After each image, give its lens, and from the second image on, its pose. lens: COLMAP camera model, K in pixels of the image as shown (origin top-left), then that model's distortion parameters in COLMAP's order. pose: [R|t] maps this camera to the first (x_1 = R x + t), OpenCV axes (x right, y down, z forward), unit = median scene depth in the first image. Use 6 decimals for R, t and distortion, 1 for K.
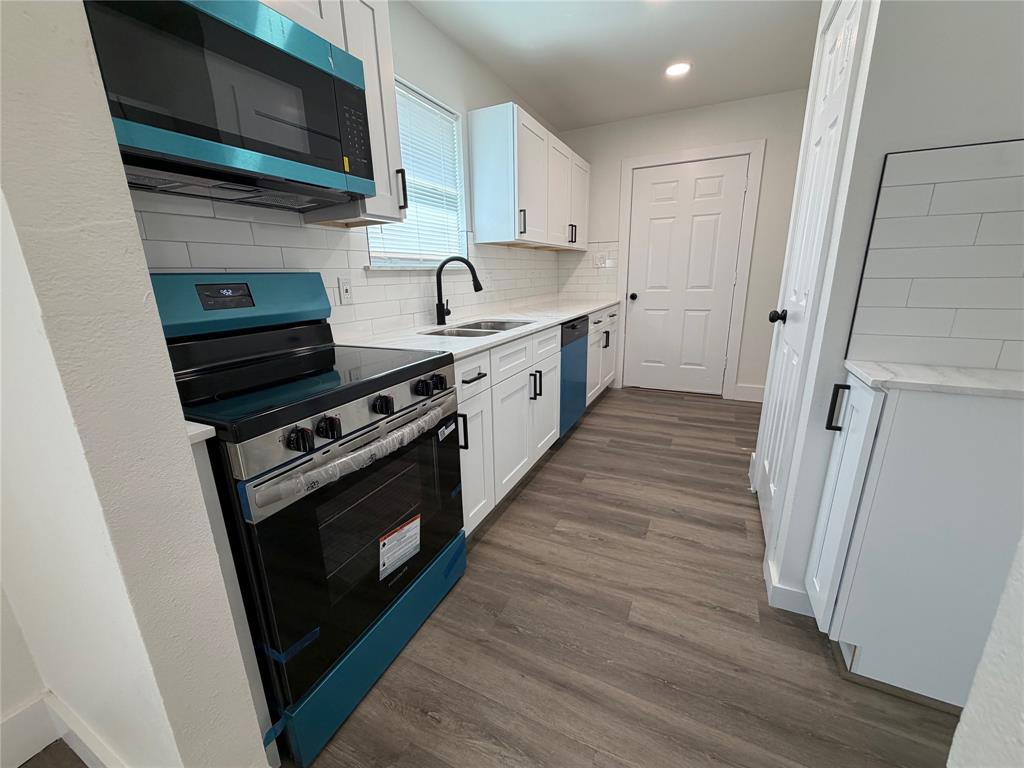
lens RADIAL K [[410.6, 0, 502.5], [0, 410.6, 380.1], [0, 0, 1]] dist [-0.000394, 0.000088]
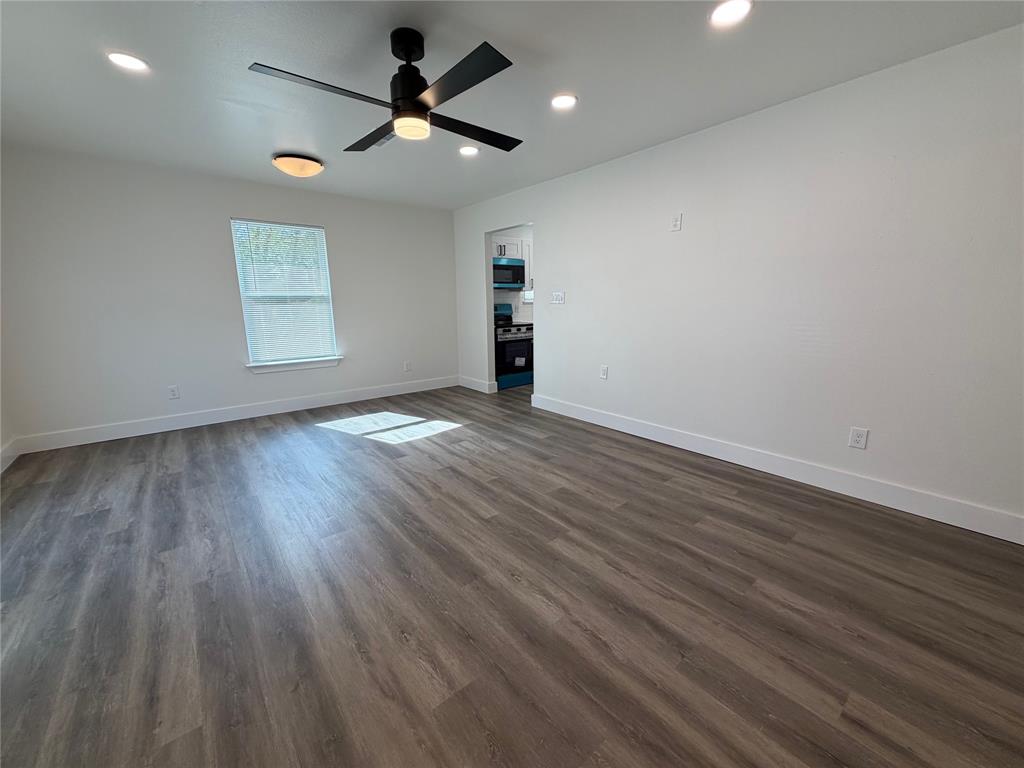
lens RADIAL K [[410.6, 0, 510.3], [0, 410.6, 383.8], [0, 0, 1]] dist [-0.000394, 0.000088]
pose [[0.902055, 0.097737, -0.420410, 1.317470], [-0.110354, 0.993876, -0.005727, 0.547337], [0.417276, 0.051560, 0.907316, -2.644716]]
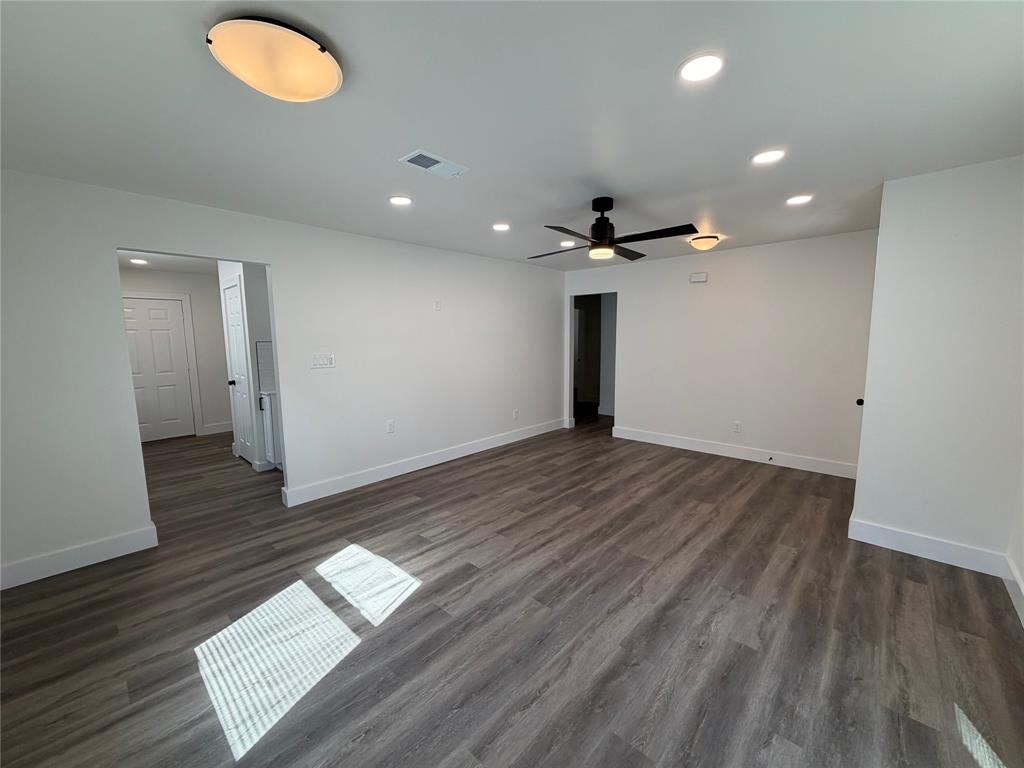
lens RADIAL K [[410.6, 0, 507.4], [0, 410.6, 386.9], [0, 0, 1]] dist [-0.000394, 0.000088]
pose [[0.303774, -0.098316, 0.947658, -1.543580], [0.232115, 0.972328, 0.026470, 0.249844], [-0.924037, 0.211924, 0.318189, -1.743129]]
